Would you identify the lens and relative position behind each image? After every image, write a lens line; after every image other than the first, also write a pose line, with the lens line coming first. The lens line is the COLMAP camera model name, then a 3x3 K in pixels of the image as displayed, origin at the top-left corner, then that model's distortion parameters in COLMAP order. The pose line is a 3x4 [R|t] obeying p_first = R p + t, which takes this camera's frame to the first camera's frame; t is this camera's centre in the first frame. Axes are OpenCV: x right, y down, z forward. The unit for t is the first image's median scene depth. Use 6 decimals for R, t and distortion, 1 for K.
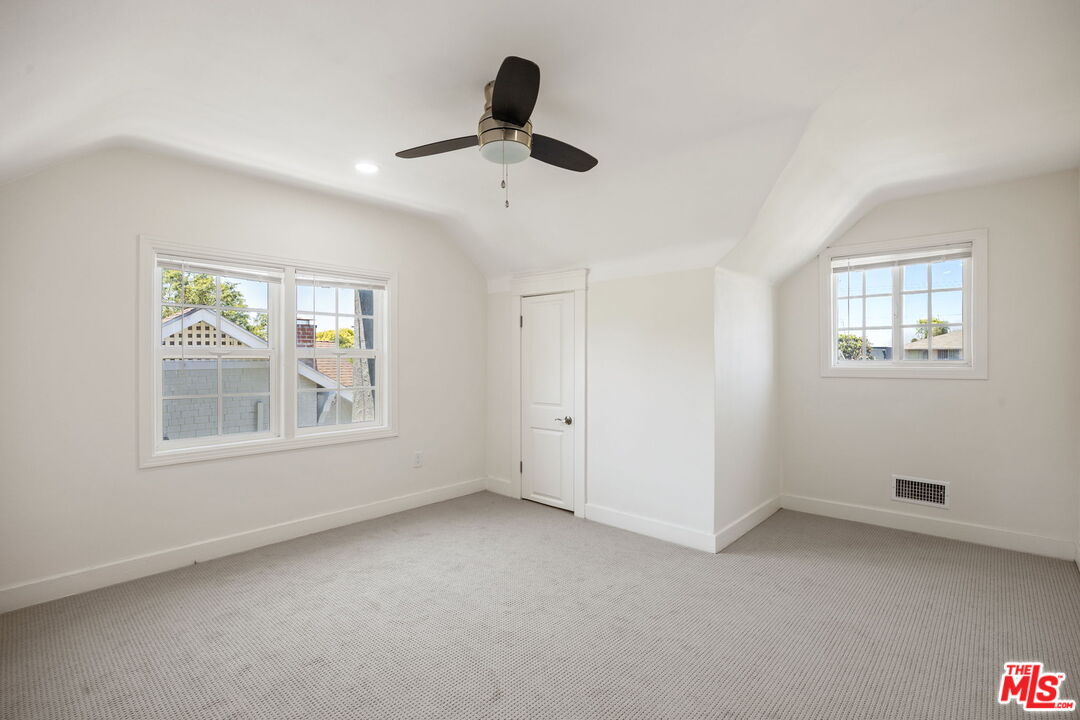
lens RADIAL K [[489.0, 0, 543.9], [0, 489.0, 361.3], [0, 0, 1]] dist [-0.013812, 0.000380]
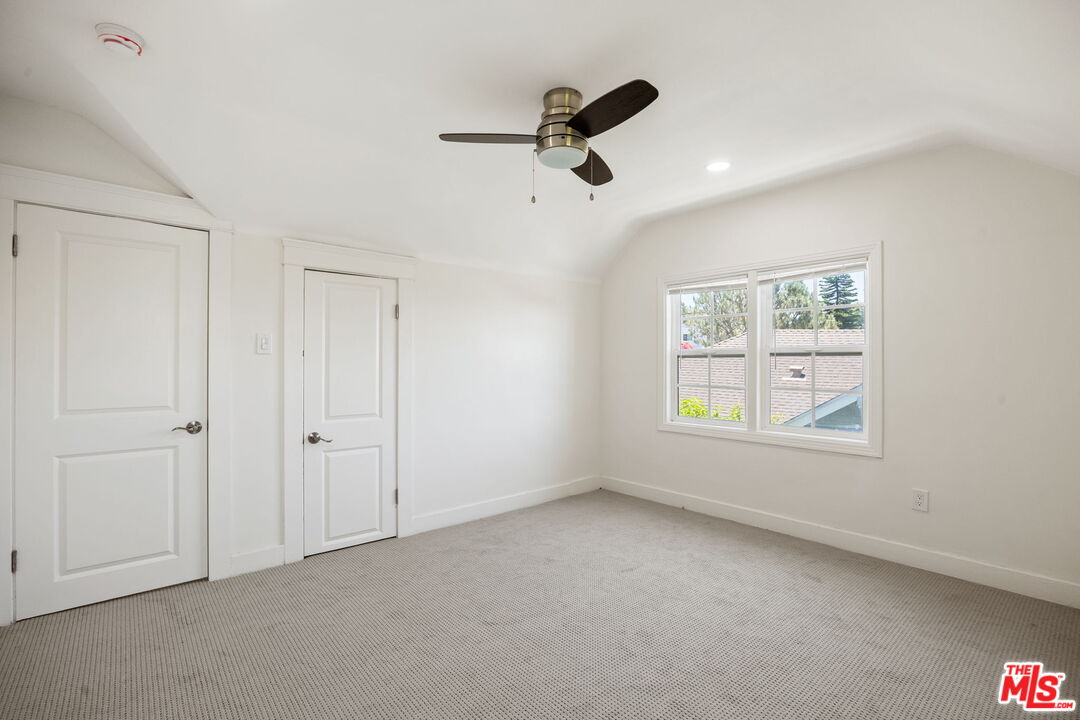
lens RADIAL K [[489.0, 0, 543.9], [0, 489.0, 361.3], [0, 0, 1]] dist [-0.013812, 0.000380]
pose [[-0.112133, 0.001353, -0.993692, 0.671033], [0.001529, 0.999998, 0.001189, 0.002189], [0.993692, -0.001386, -0.112135, 0.751872]]
